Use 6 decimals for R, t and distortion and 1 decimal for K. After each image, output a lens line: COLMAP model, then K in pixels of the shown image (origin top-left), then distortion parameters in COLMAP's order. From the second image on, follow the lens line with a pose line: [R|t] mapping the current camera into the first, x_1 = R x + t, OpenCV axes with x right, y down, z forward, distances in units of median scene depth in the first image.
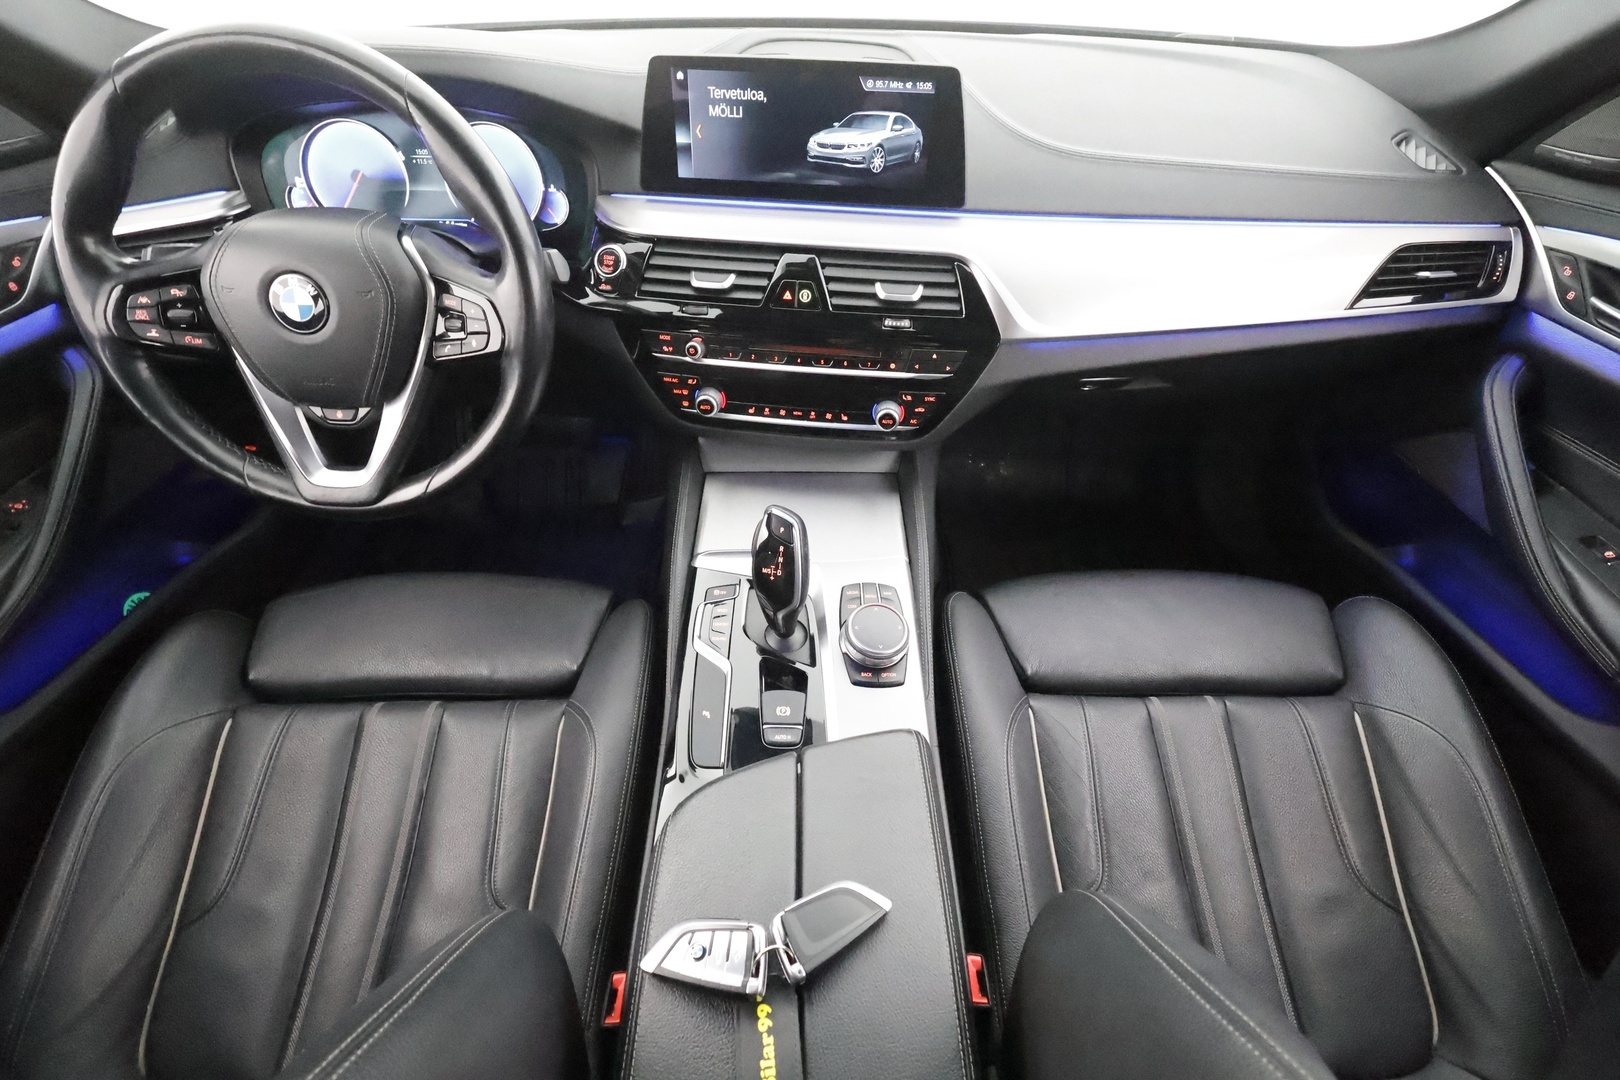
lens RADIAL K [[758.8, 0, 817.3], [0, 758.8, 543.3], [0, 0, 1]] dist [-0.001110, 0.003156]
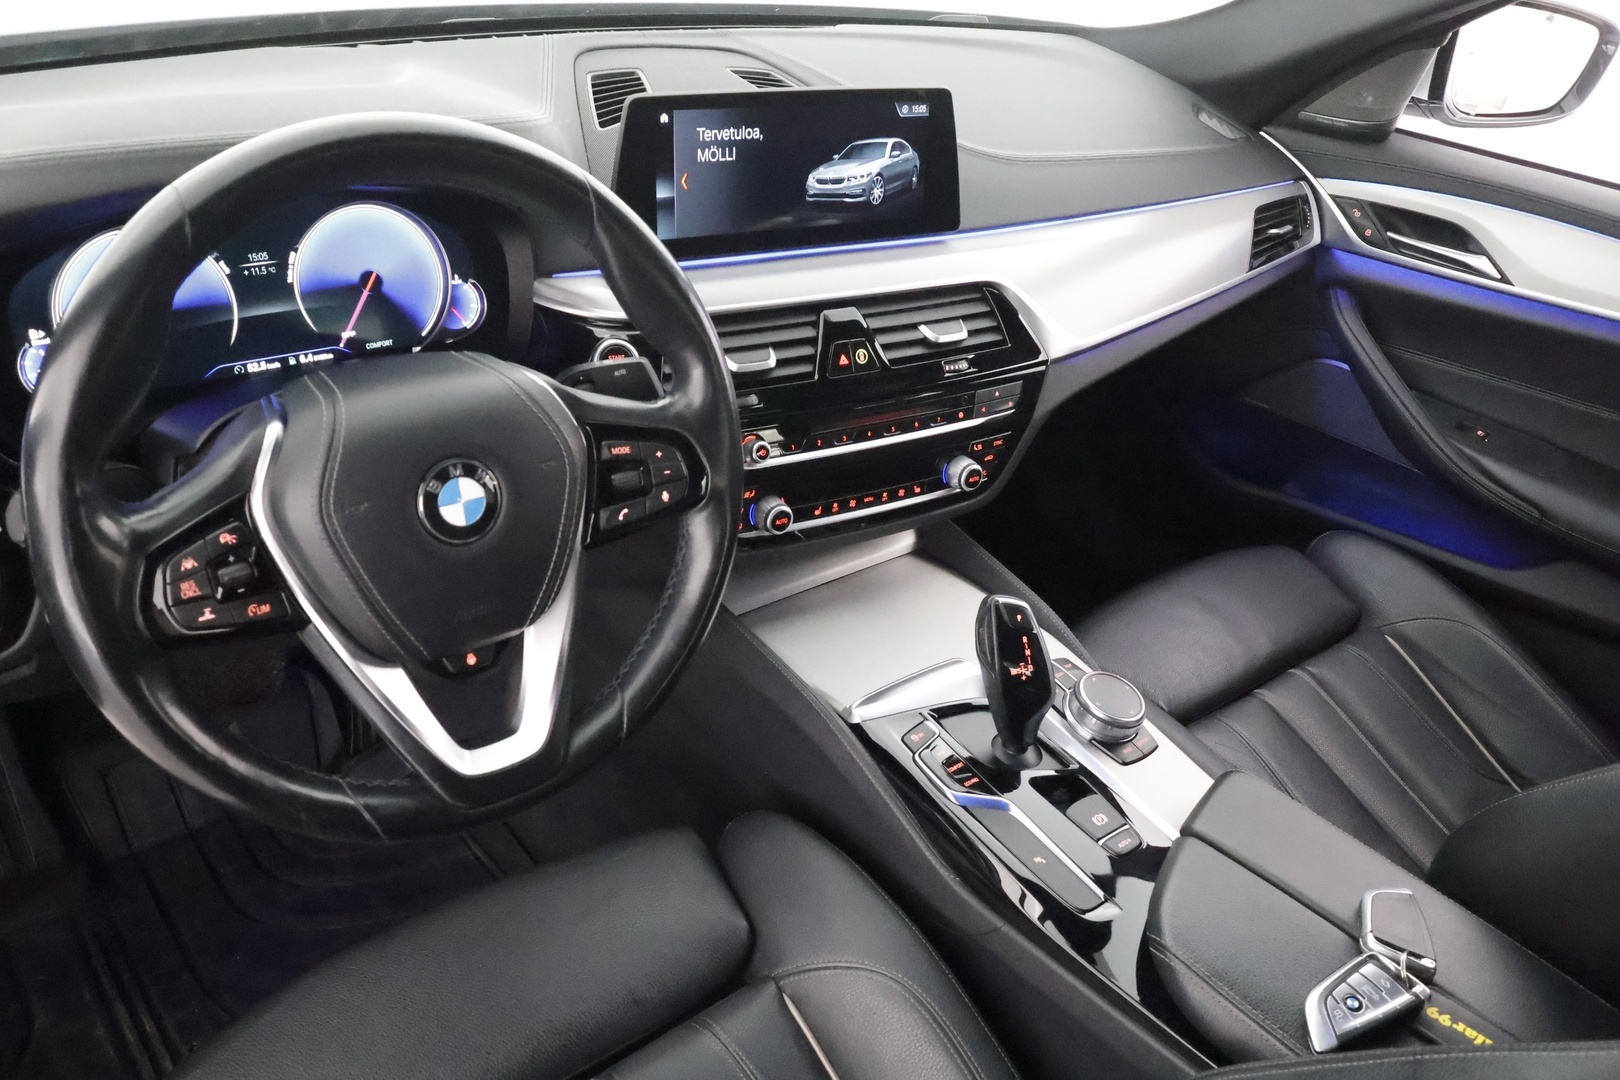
lens RADIAL K [[1293.1, 0, 817.4], [0, 1293.1, 541.1], [0, 0, 1]] dist [0.001515, 0.002477]
pose [[0.777467, -0.267074, 0.569401, -0.879121], [0.343484, 0.938720, -0.028696, -0.115874], [-0.526844, 0.217890, 0.821559, -0.065260]]
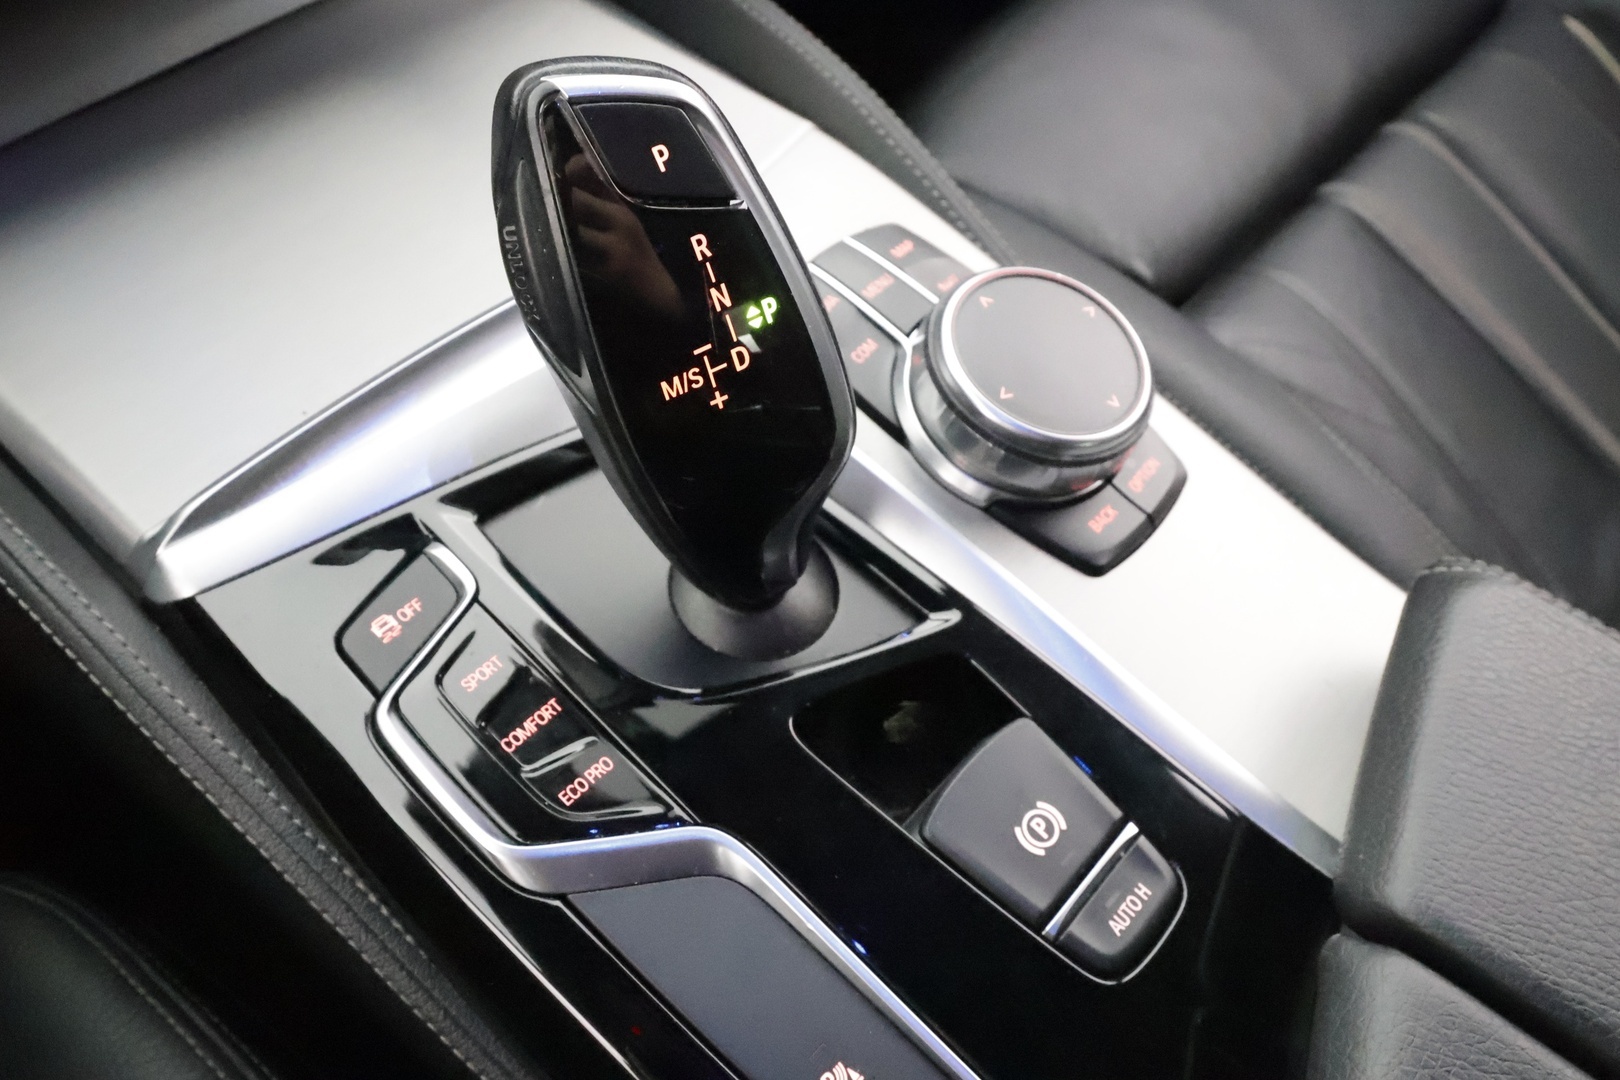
lens RADIAL K [[1293.1, 0, 815.5], [0, 1293.1, 538.9], [0, 0, 1]] dist [0.001515, 0.002477]
pose [[0.671731, -0.584318, 0.455356, -0.199041], [0.450531, 0.810177, 0.375015, -0.039341], [-0.588047, -0.046757, 0.807474, 0.611447]]
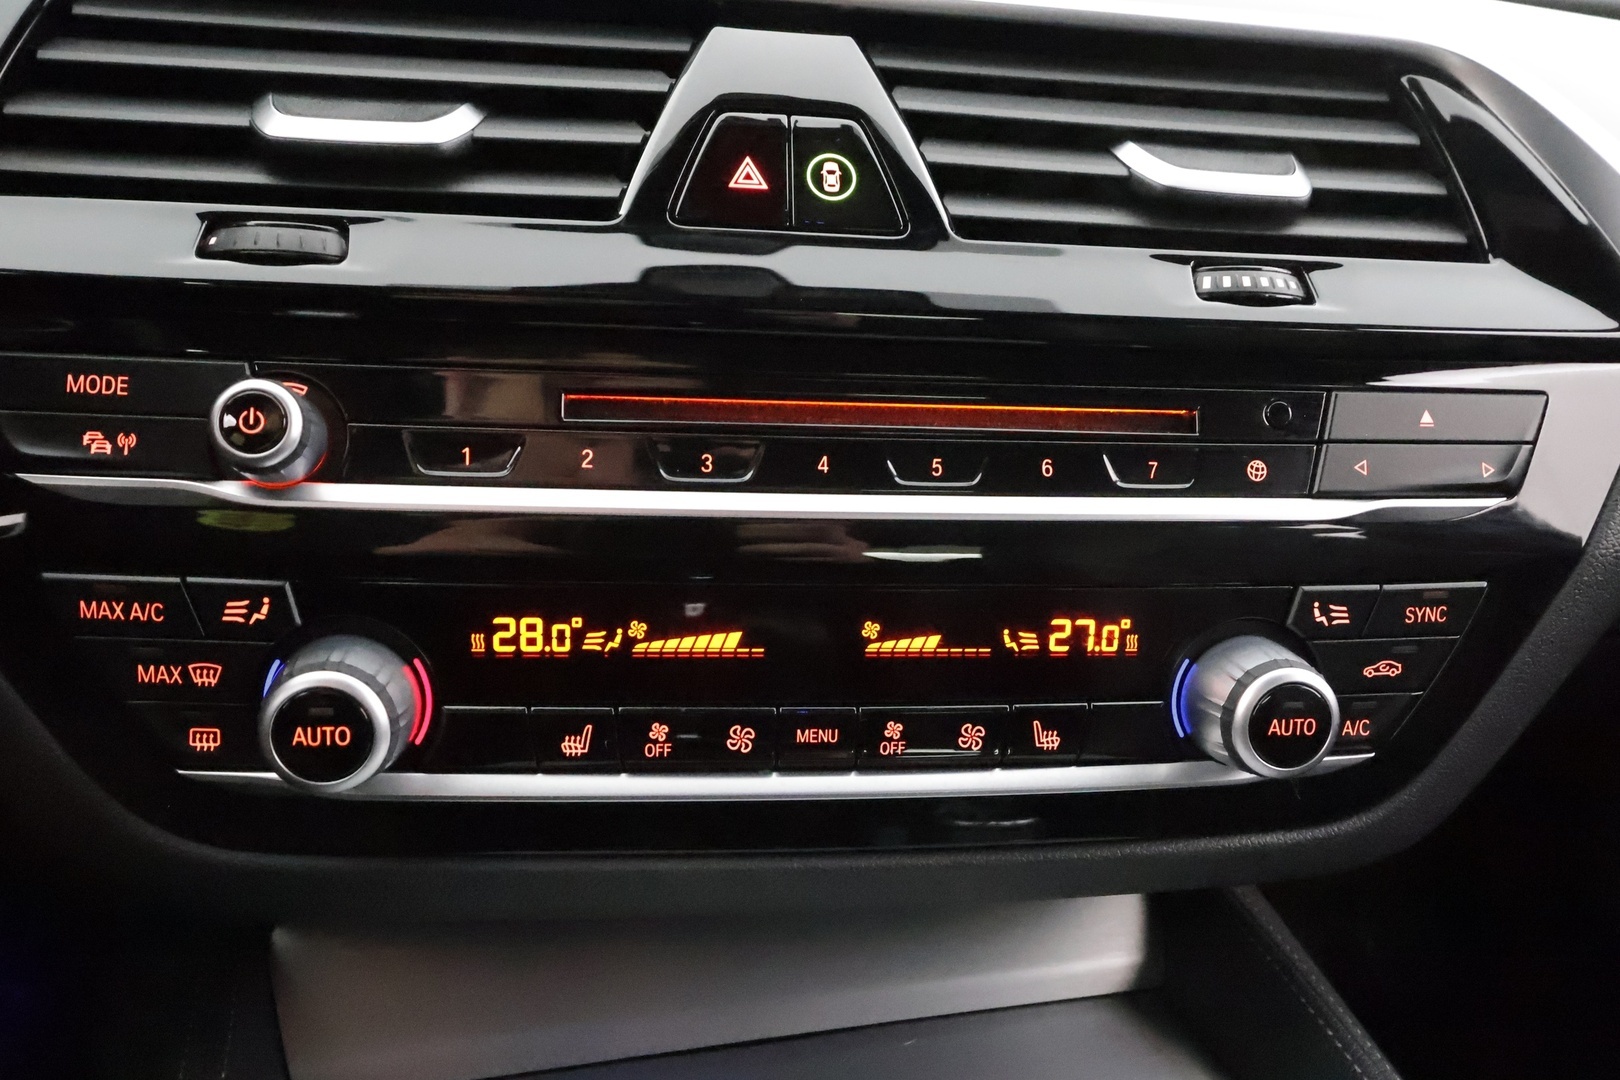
lens RADIAL K [[1293.1, 0, 822.6], [0, 1293.1, 542.8], [0, 0, 1]] dist [0.001515, 0.002477]
pose [[0.965771, -0.037070, 0.256732, -0.114211], [0.138073, 0.911338, -0.387813, -0.090227], [-0.219594, 0.409987, 0.885262, 0.710666]]
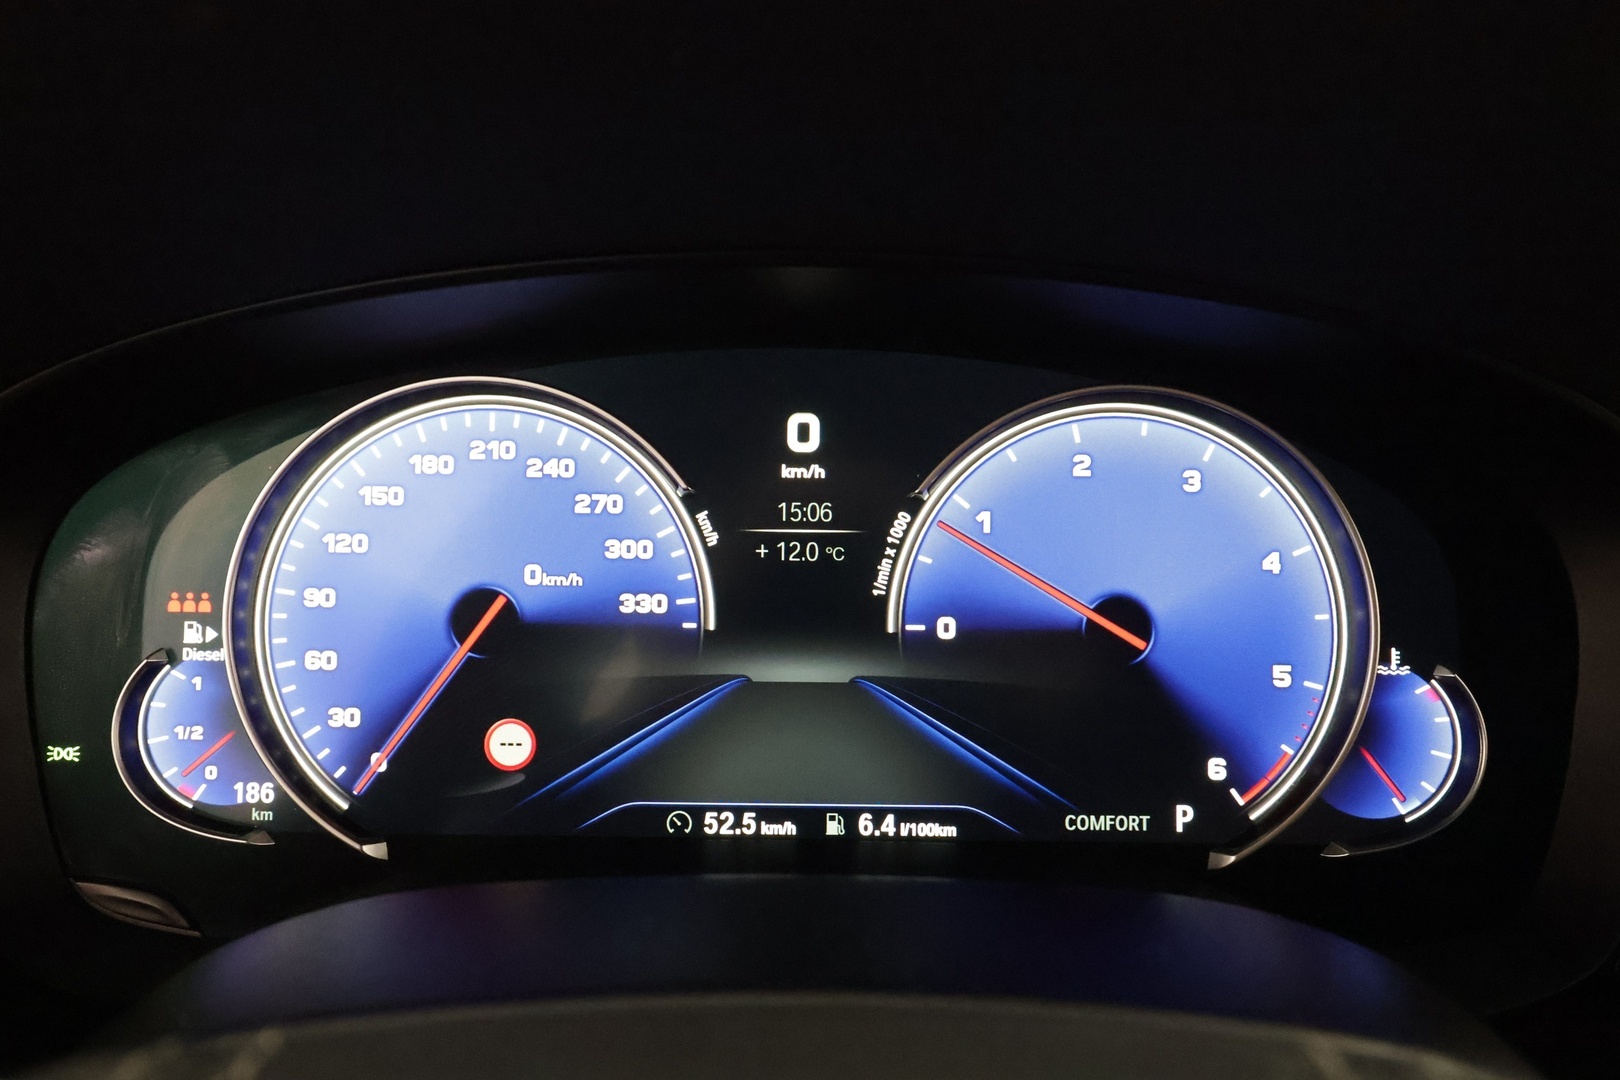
lens RADIAL K [[1293.1, 0, 817.7], [0, 1293.1, 547.0], [0, 0, 1]] dist [0.001515, 0.002477]
pose [[0.999992, -0.002929, -0.002668, -0.546902], [0.001404, 0.891620, -0.452782, -0.361468], [0.003705, 0.452775, 0.891617, 0.718178]]
